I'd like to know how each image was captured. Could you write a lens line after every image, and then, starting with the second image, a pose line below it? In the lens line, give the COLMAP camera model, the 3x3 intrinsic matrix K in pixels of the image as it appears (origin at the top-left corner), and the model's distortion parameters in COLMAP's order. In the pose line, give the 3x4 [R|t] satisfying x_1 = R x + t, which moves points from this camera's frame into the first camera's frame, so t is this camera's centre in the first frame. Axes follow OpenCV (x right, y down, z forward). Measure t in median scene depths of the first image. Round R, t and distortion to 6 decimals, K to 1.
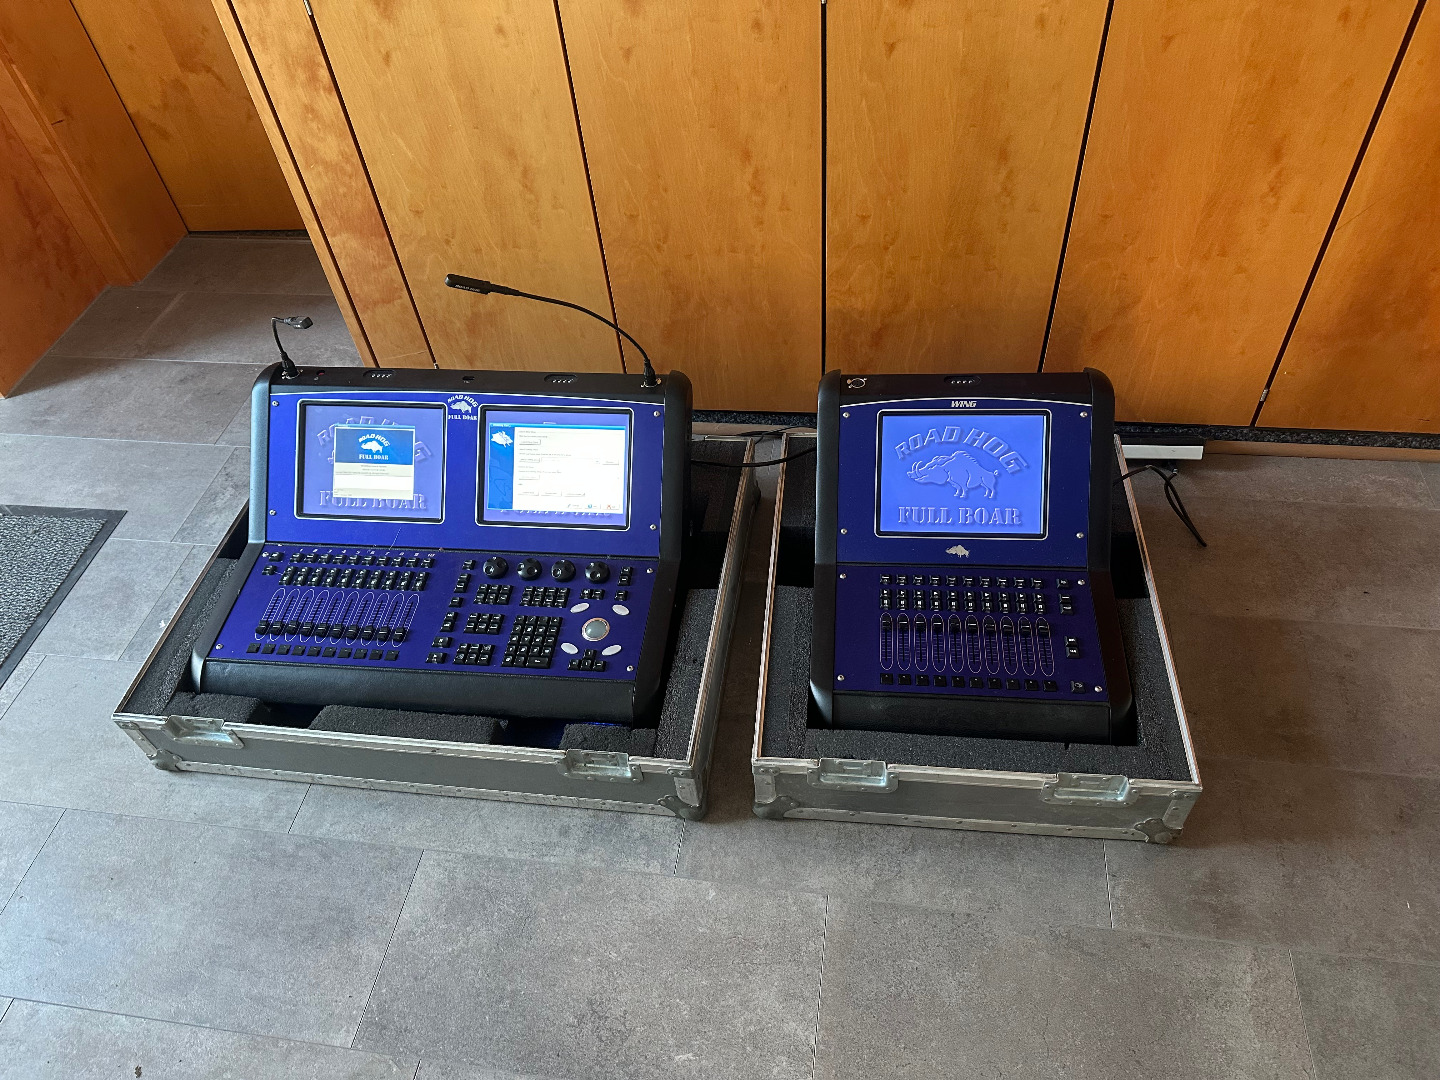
lens RADIAL K [[1014.5, 0, 726.6], [0, 1014.5, 542.2], [0, 0, 1]] dist [0.035165, -0.042942]
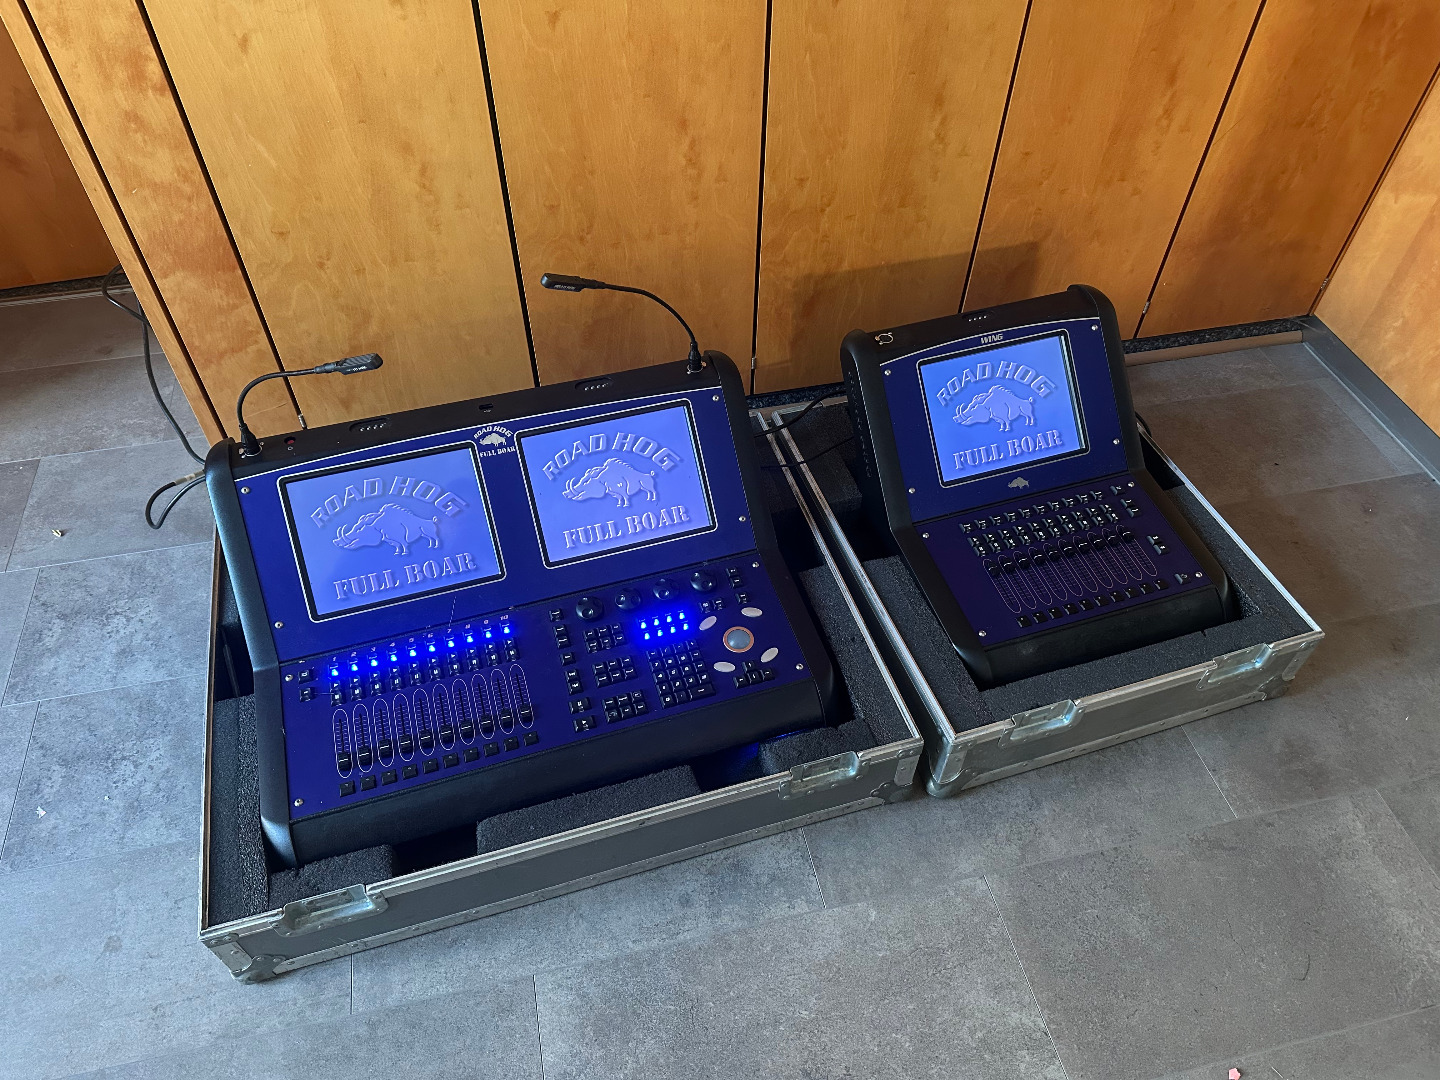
lens RADIAL K [[1014.5, 0, 728.4], [0, 1014.5, 540.6], [0, 0, 1]] dist [0.035165, -0.042942]
pose [[0.926971, -0.212585, 0.309084, -0.315268], [0.212327, 0.976576, 0.034892, -0.040188], [-0.309262, 0.033283, 0.950394, 0.135245]]
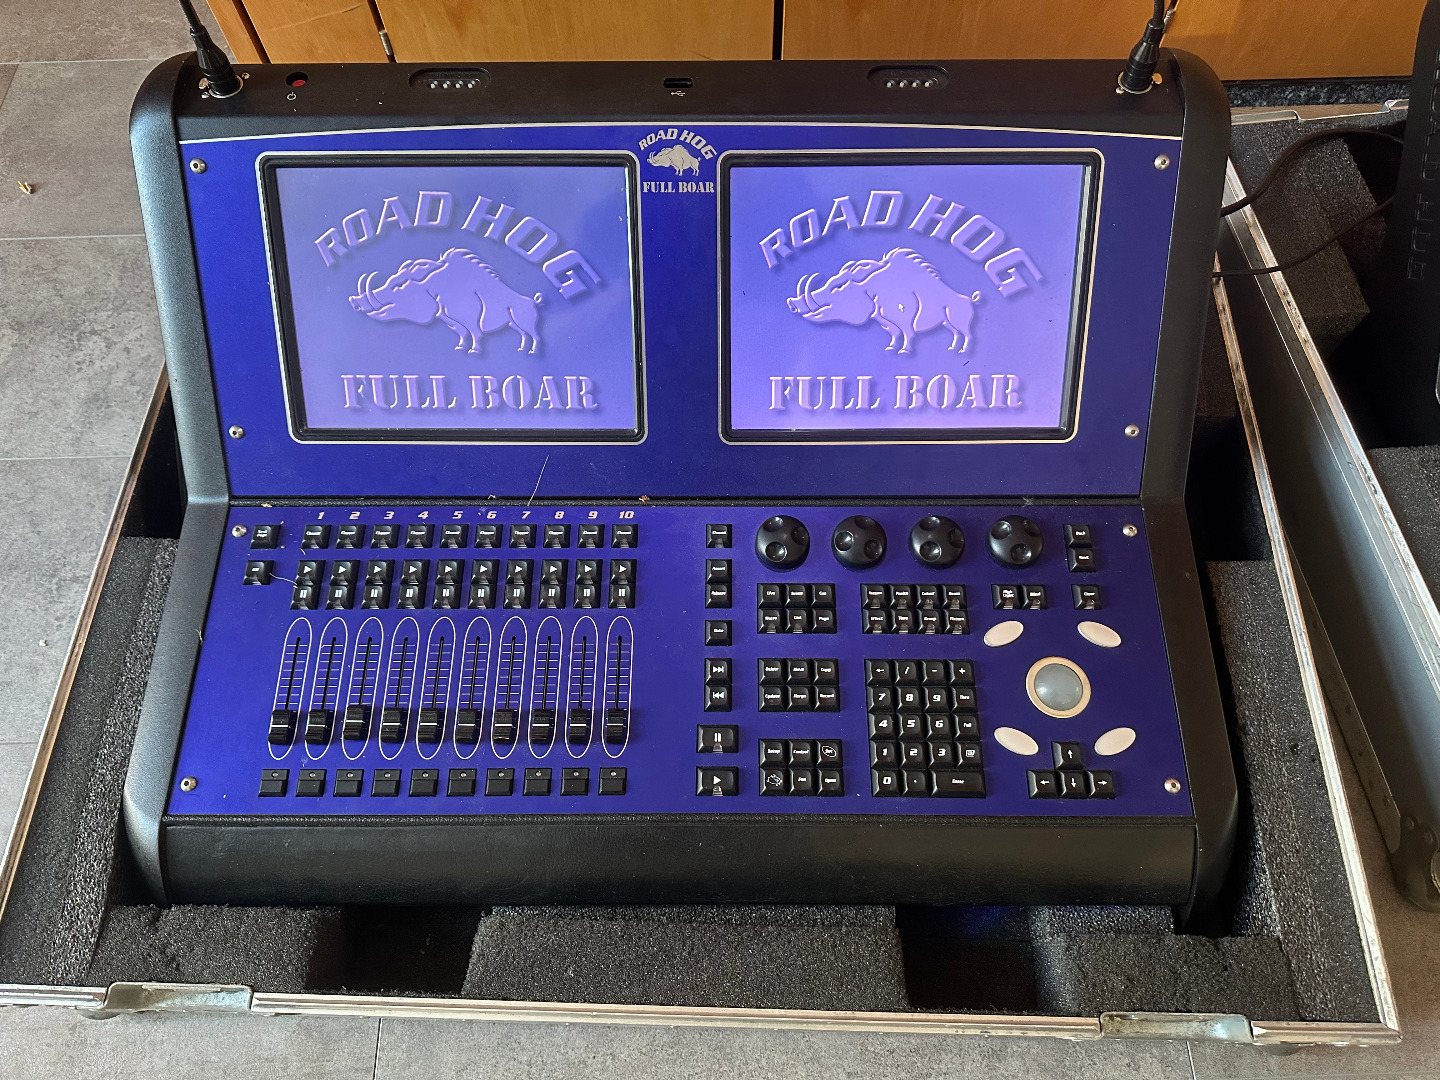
lens RADIAL K [[1014.5, 0, 727.5], [0, 1014.5, 556.6], [0, 0, 1]] dist [0.035165, -0.042942]
pose [[0.996469, -0.019388, 0.081693, -0.228209], [-0.005223, 0.956776, 0.290779, -0.104657], [-0.083799, -0.290179, 0.953296, 0.586583]]
